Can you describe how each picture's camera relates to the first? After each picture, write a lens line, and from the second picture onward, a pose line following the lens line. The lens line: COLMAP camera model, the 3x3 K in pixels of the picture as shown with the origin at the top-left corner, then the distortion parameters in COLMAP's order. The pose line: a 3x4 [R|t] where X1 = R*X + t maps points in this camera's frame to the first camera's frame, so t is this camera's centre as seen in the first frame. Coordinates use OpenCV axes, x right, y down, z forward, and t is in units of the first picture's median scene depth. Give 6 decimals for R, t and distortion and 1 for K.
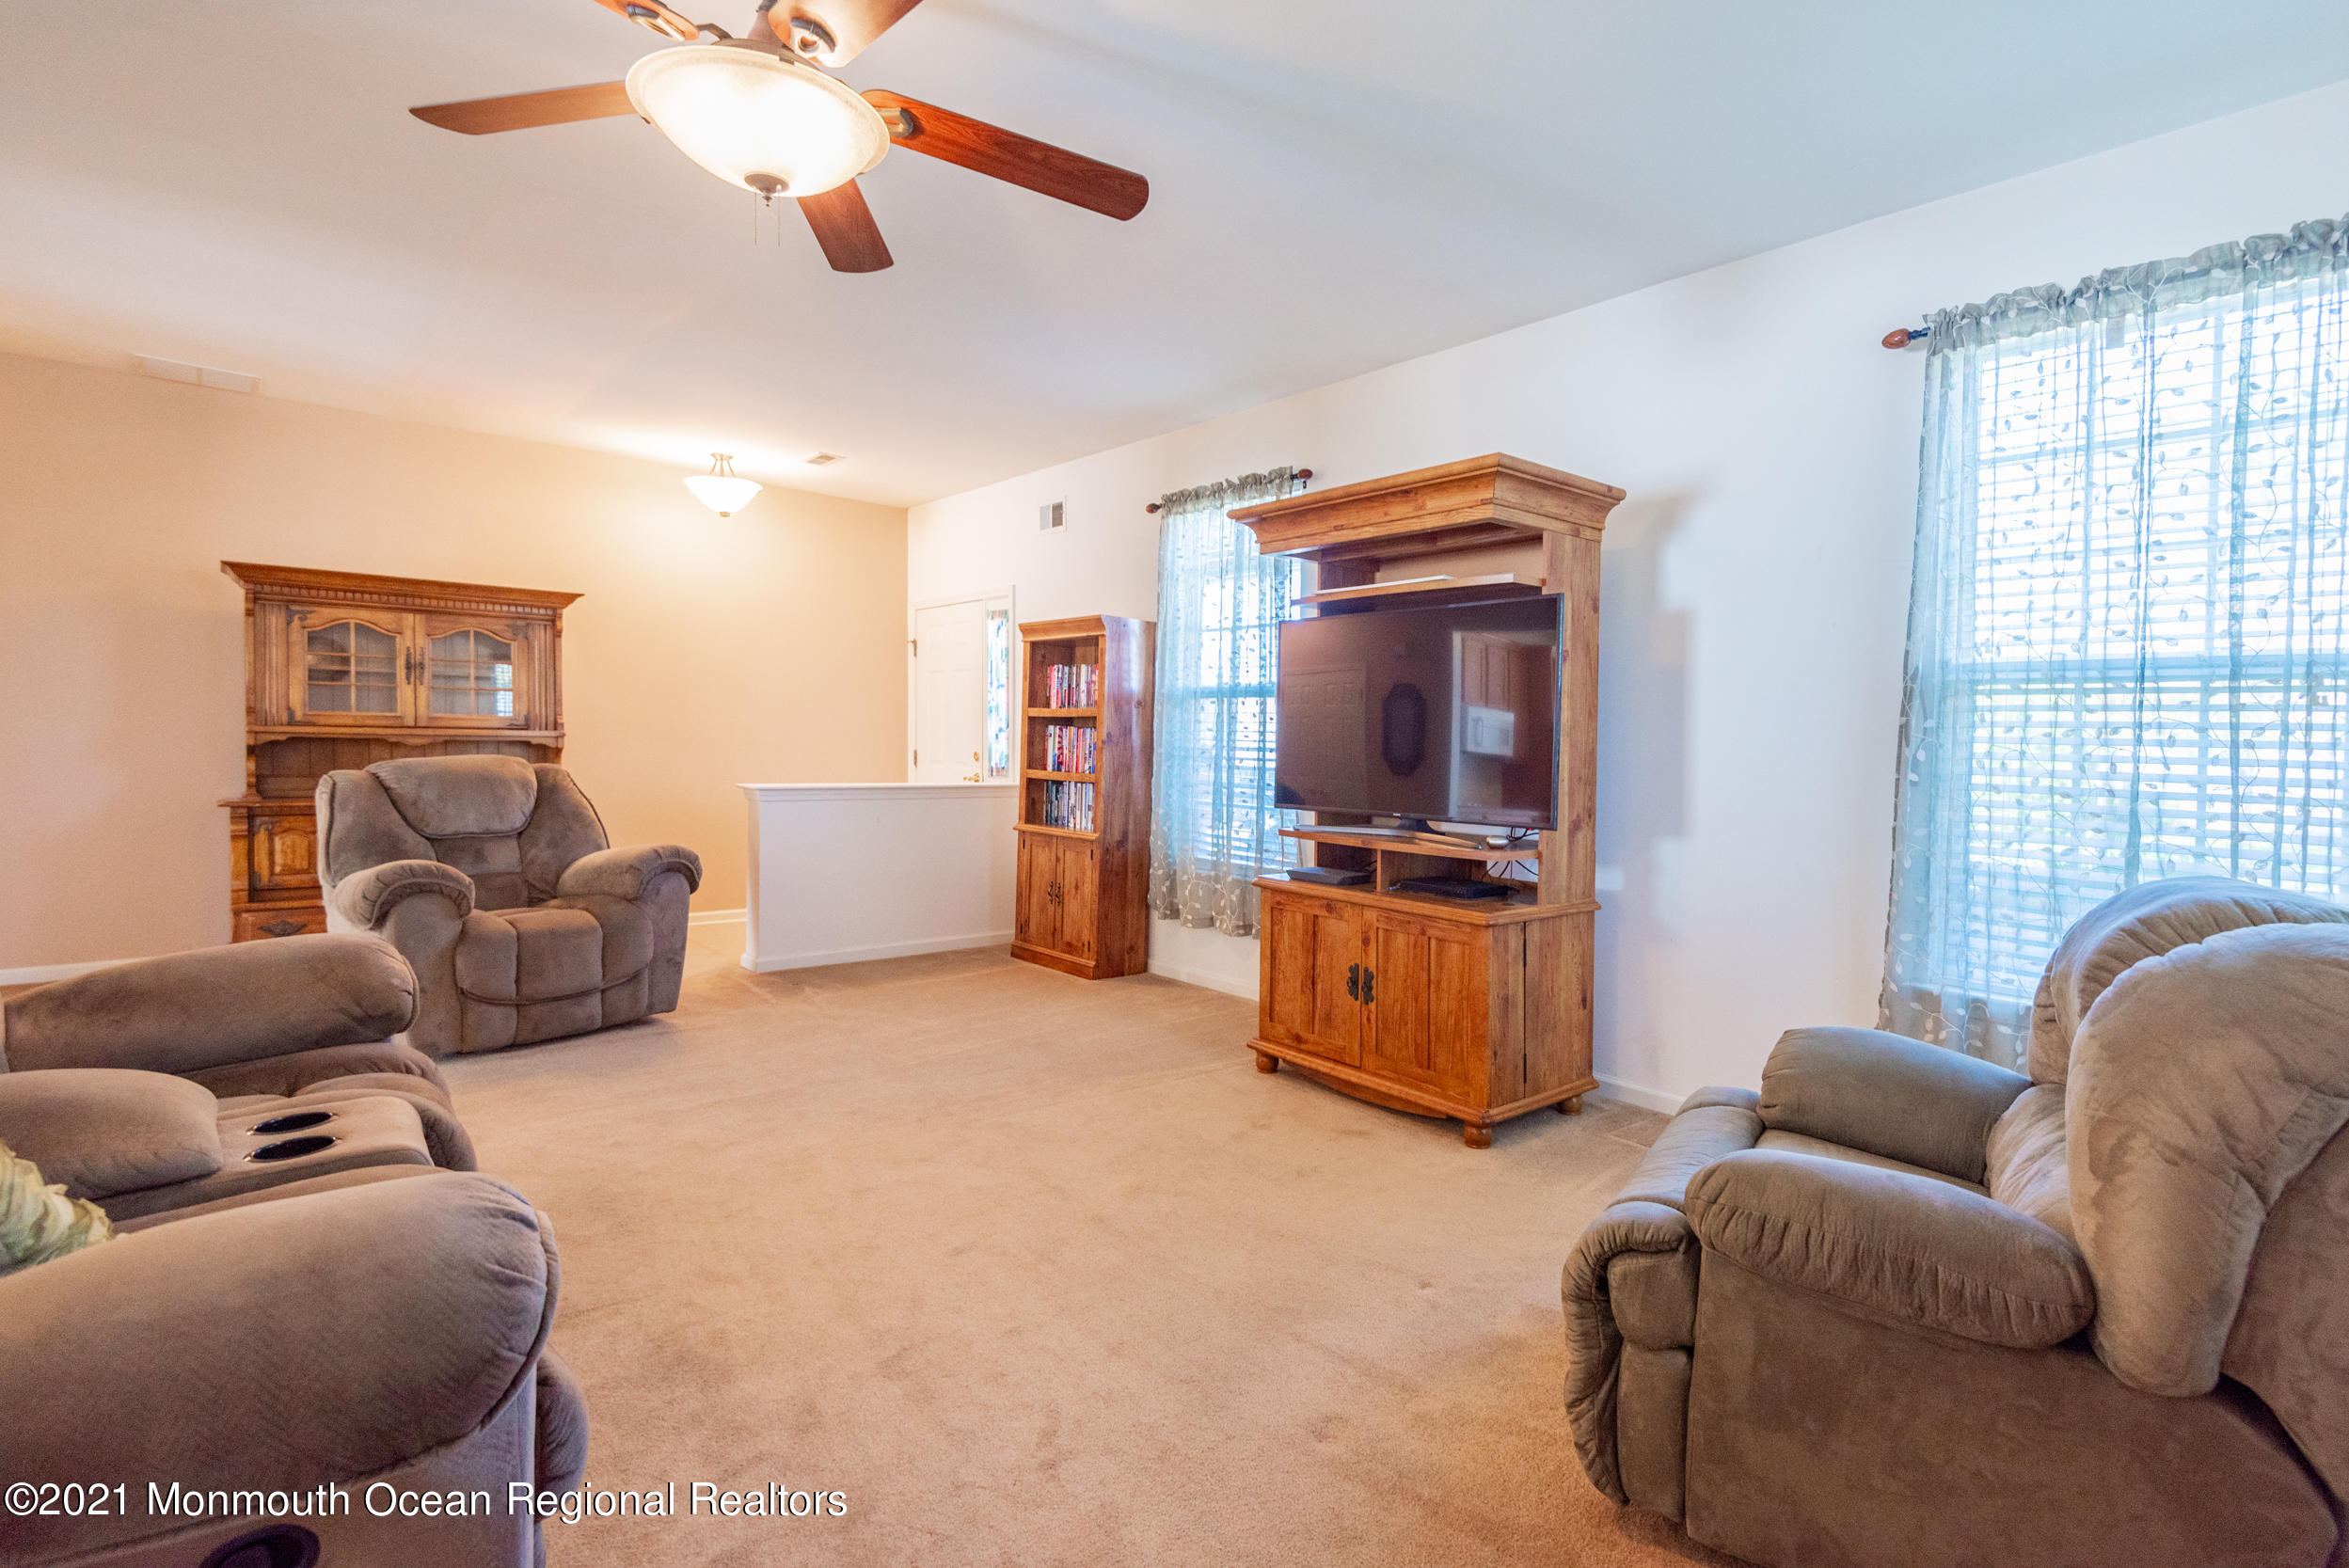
lens RADIAL K [[1111.3, 0, 1308.7], [0, 1111.3, 751.9], [0, 0, 1]] dist [0.039729, -0.028875]
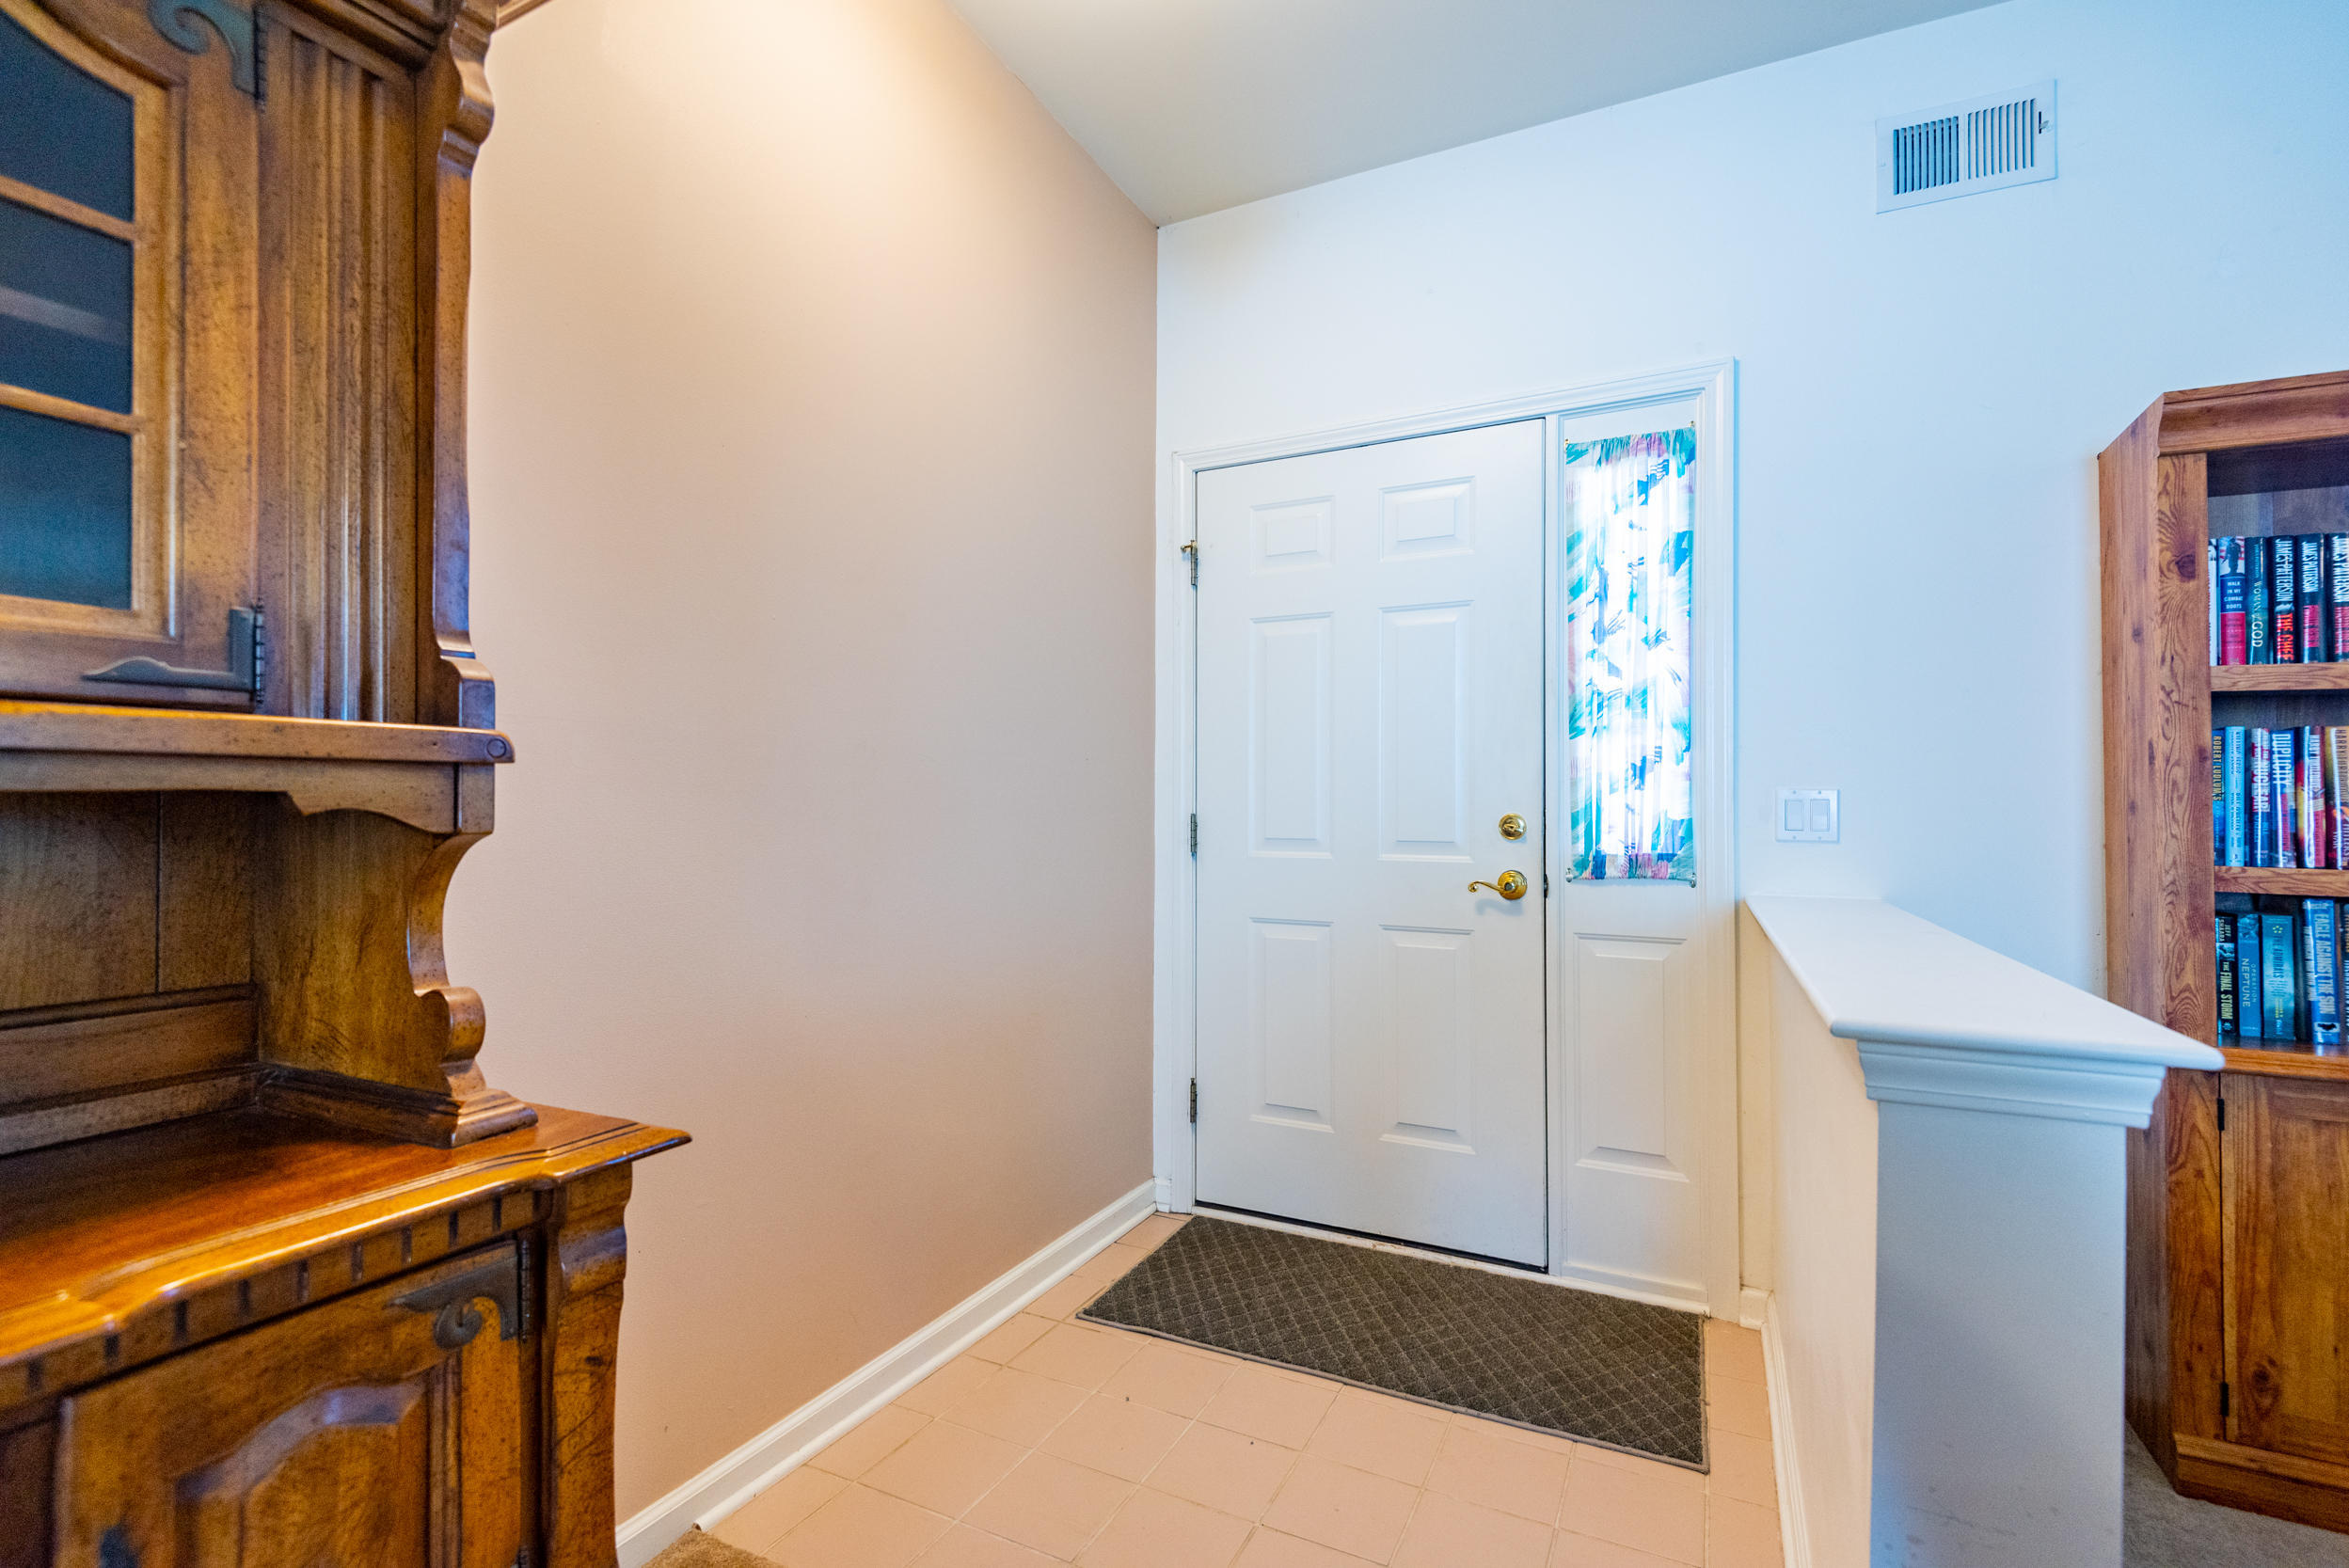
lens RADIAL K [[1053.7, 0, 1174.4], [0, 1053.7, 780.5], [0, 0, 1]] dist [0.040388, -0.026875]
pose [[0.942861, -0.006874, 0.333116, -1.147989], [0.017323, 0.999446, -0.028409, -0.008975], [-0.332736, 0.032557, 0.942458, 1.514663]]
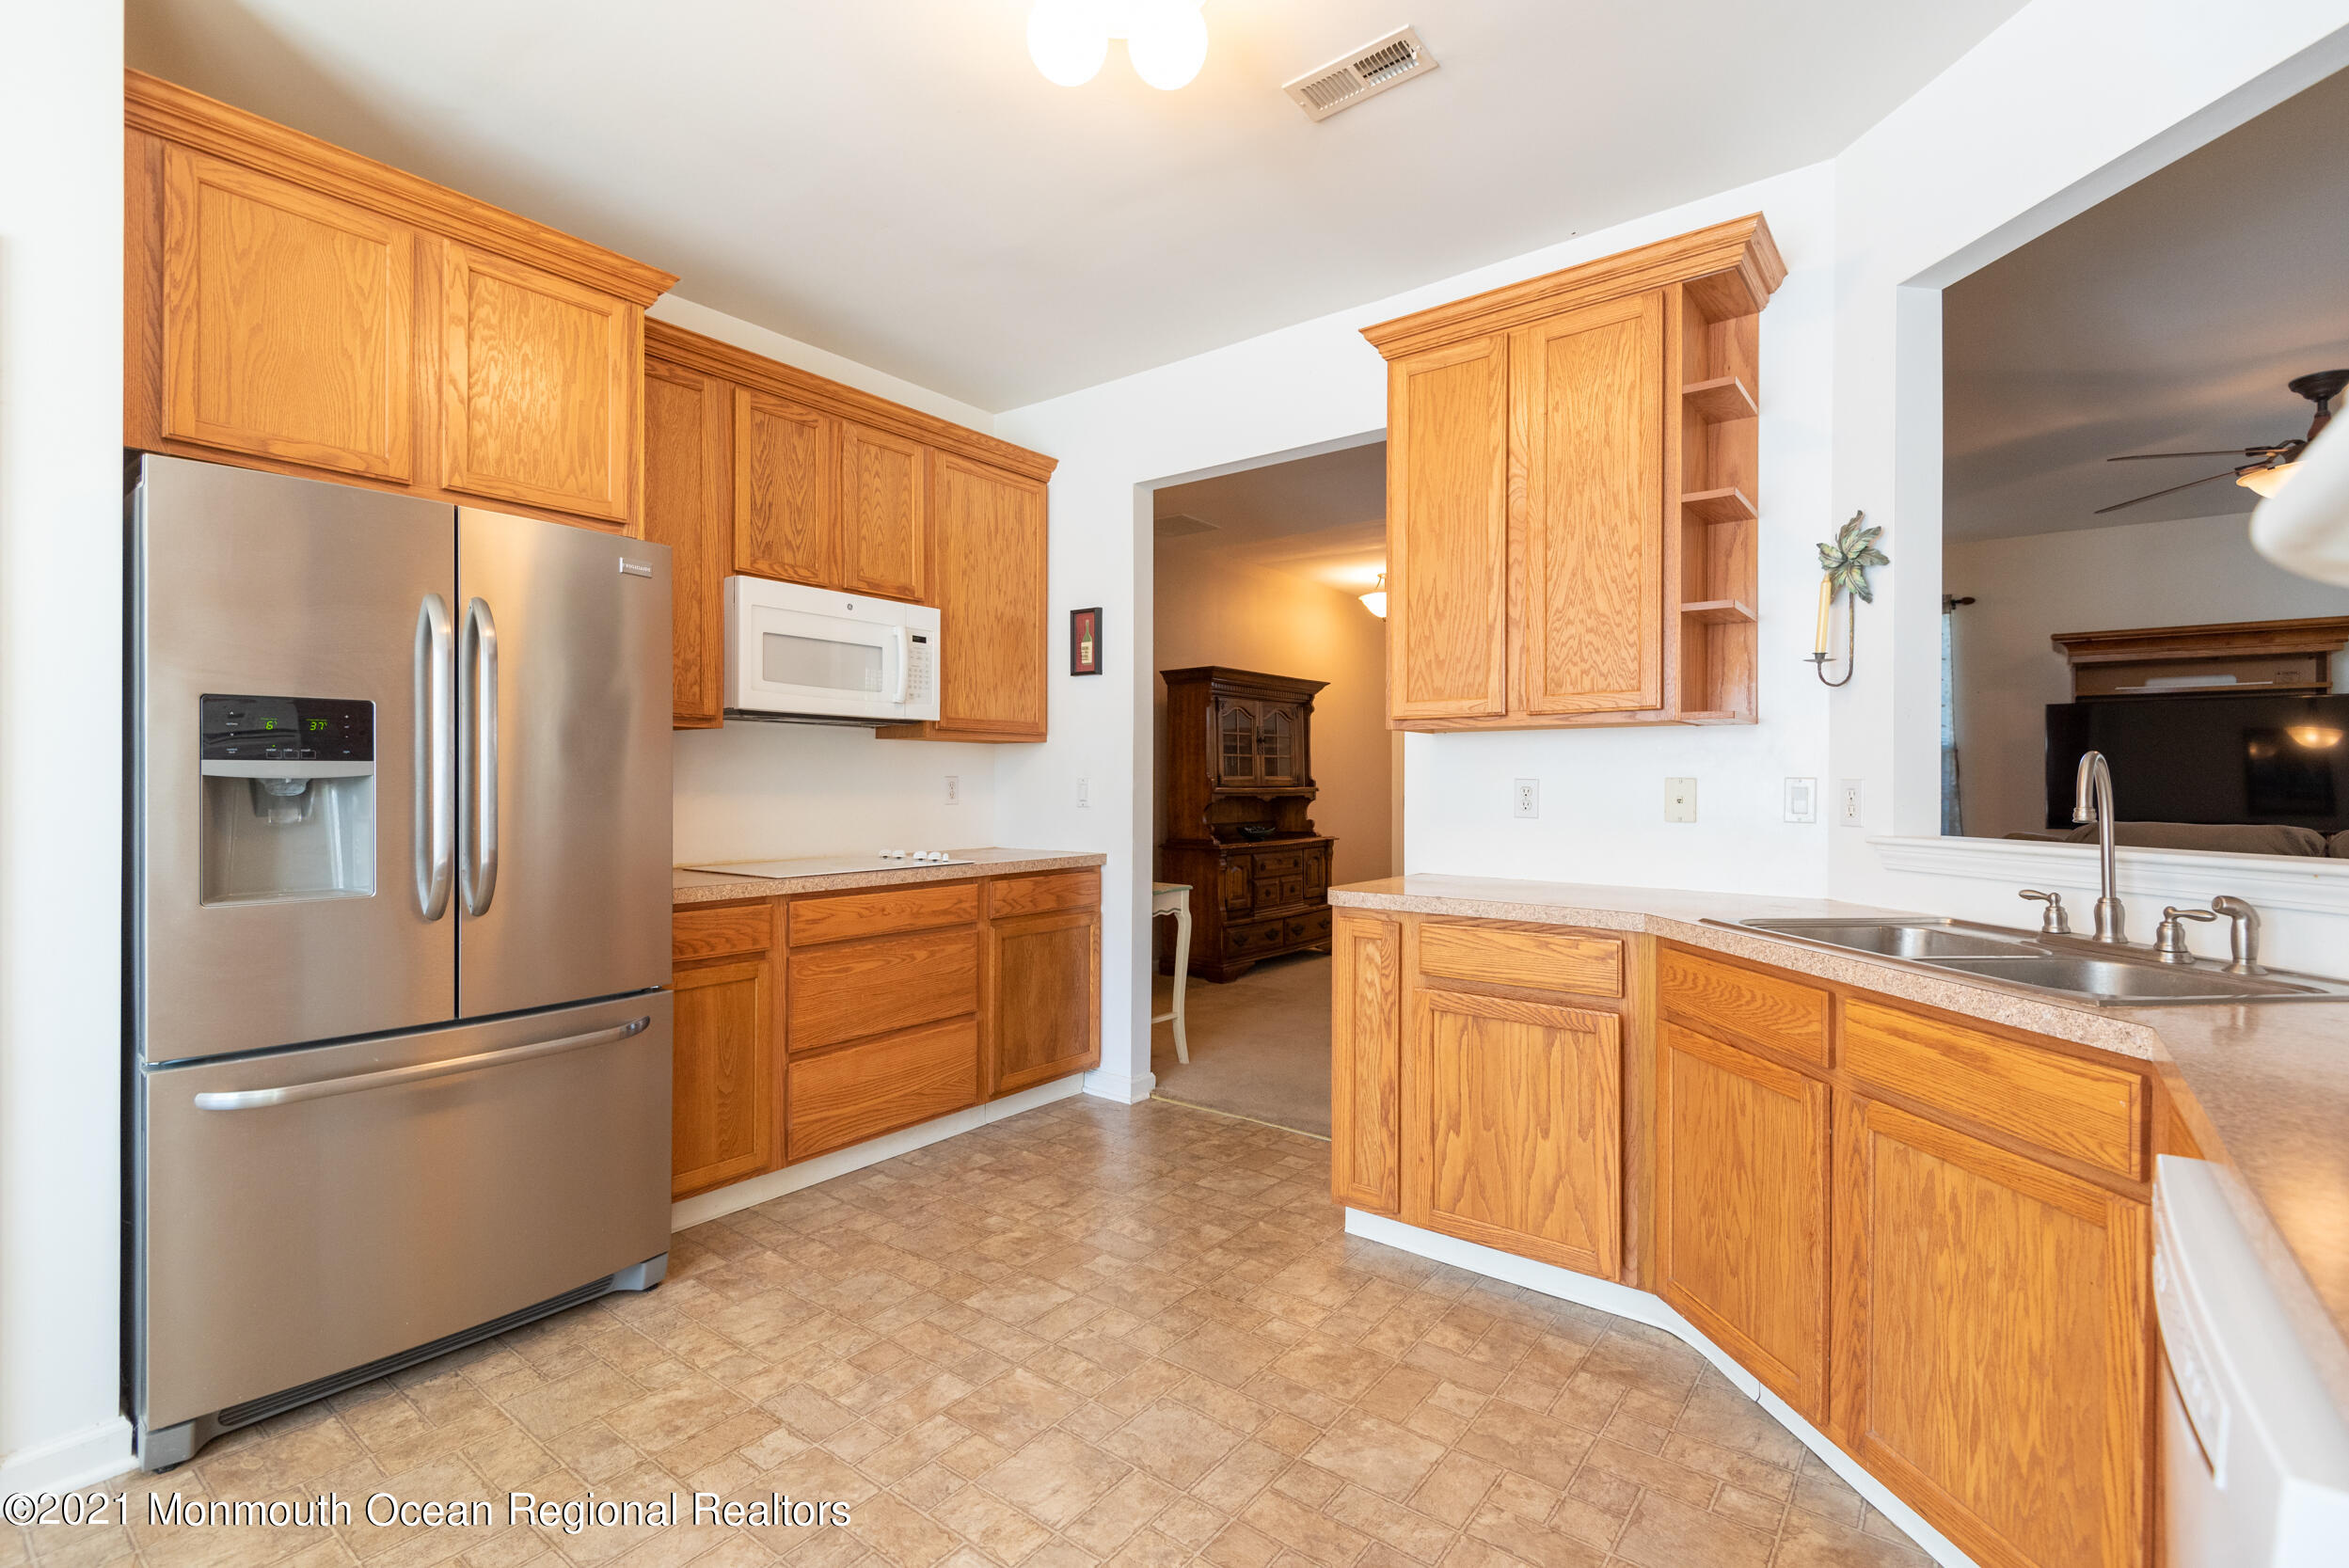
lens RADIAL K [[1053.7, 0, 1174.4], [0, 1053.7, 780.5], [0, 0, 1]] dist [0.040388, -0.026875]
pose [[0.989854, -0.019432, 0.140751, -1.838583], [0.020801, 0.999749, -0.008265, -0.034048], [-0.140555, 0.011109, 0.990011, -0.345930]]
